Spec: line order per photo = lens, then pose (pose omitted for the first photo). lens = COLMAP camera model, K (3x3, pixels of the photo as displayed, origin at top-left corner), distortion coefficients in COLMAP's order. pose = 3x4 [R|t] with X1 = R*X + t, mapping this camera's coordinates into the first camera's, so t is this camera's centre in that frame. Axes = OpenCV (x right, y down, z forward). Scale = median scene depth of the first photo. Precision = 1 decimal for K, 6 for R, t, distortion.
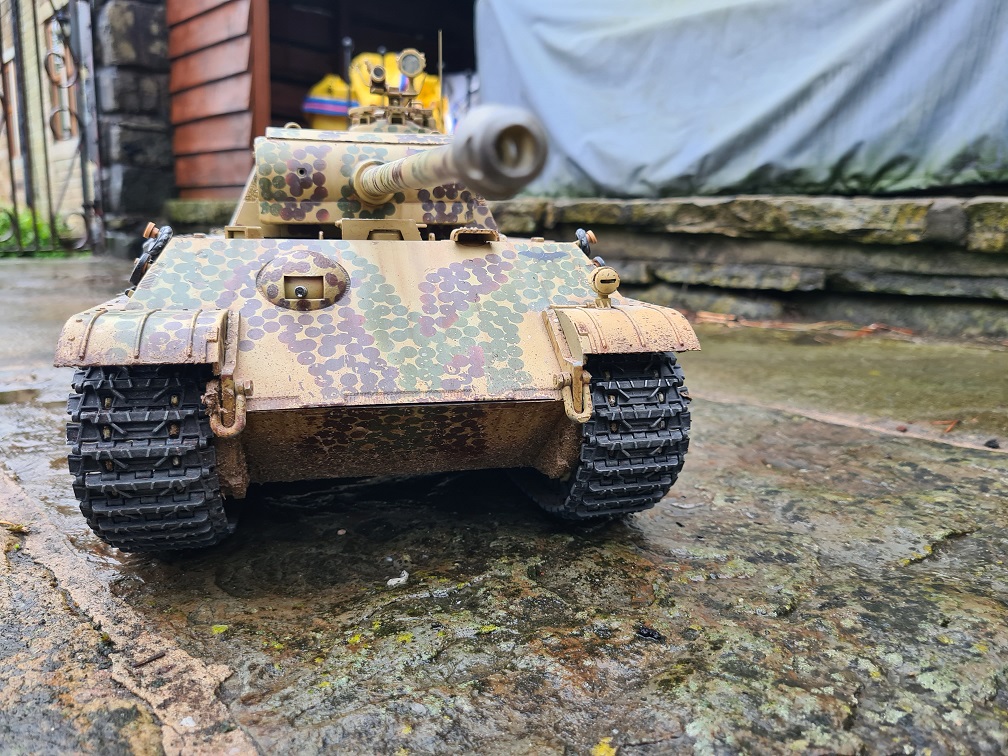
lens RADIAL K [[774.7, 0, 508.2], [0, 774.7, 380.8], [0, 0, 1]] dist [0.007838, -0.012760]
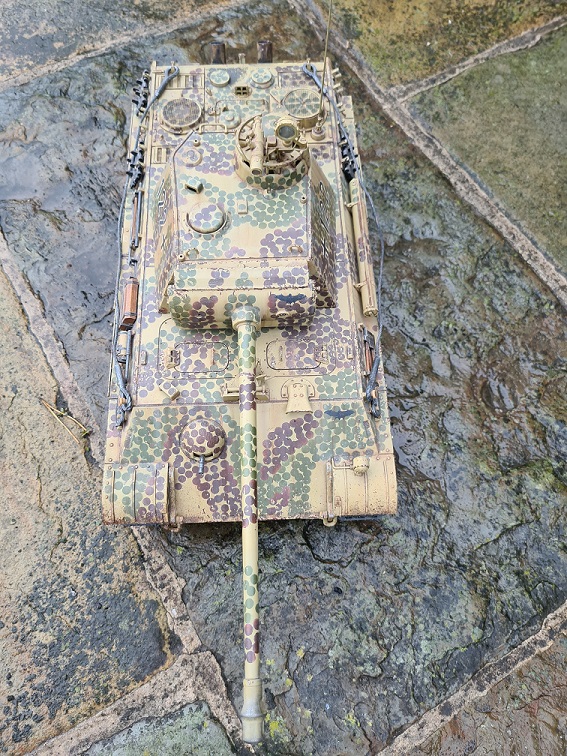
lens RADIAL K [[579.9, 0, 278.7], [0, 579.9, 380.0], [0, 0, 1]] dist [0.009363, -0.003195]
pose [[0.976923, 0.197473, -0.081400, 0.005597], [-0.044855, 0.562275, 0.825733, -1.487165], [0.208829, -0.803026, 0.558157, 0.382078]]
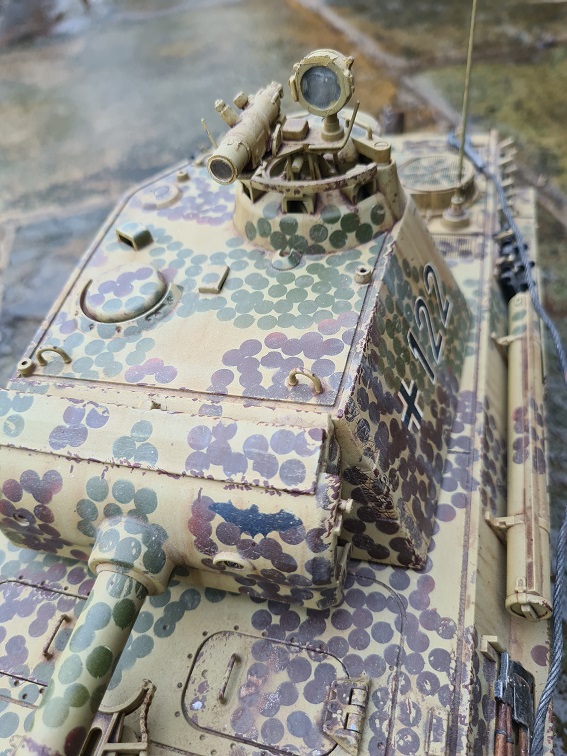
lens RADIAL K [[597.0, 0, 275.4], [0, 597.0, 378.3], [0, 0, 1]] dist [-0.015354, -0.003060]
pose [[0.857251, 0.267736, -0.439816, 0.072032], [0.043058, 0.813913, 0.579389, -0.773310], [0.513095, -0.515620, 0.686199, 1.102329]]
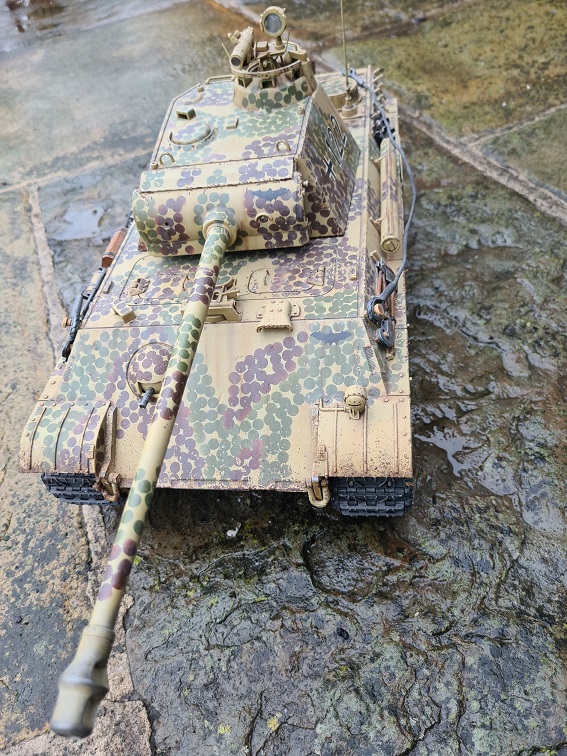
lens RADIAL K [[581.0, 0, 275.2], [0, 581.0, 382.7], [0, 0, 1]] dist [0.007838, -0.012760]
pose [[0.915907, 0.157877, -0.369039, 0.382869], [0.099498, 0.801406, 0.589787, -0.791094], [0.388864, -0.576909, 0.718305, 0.295331]]
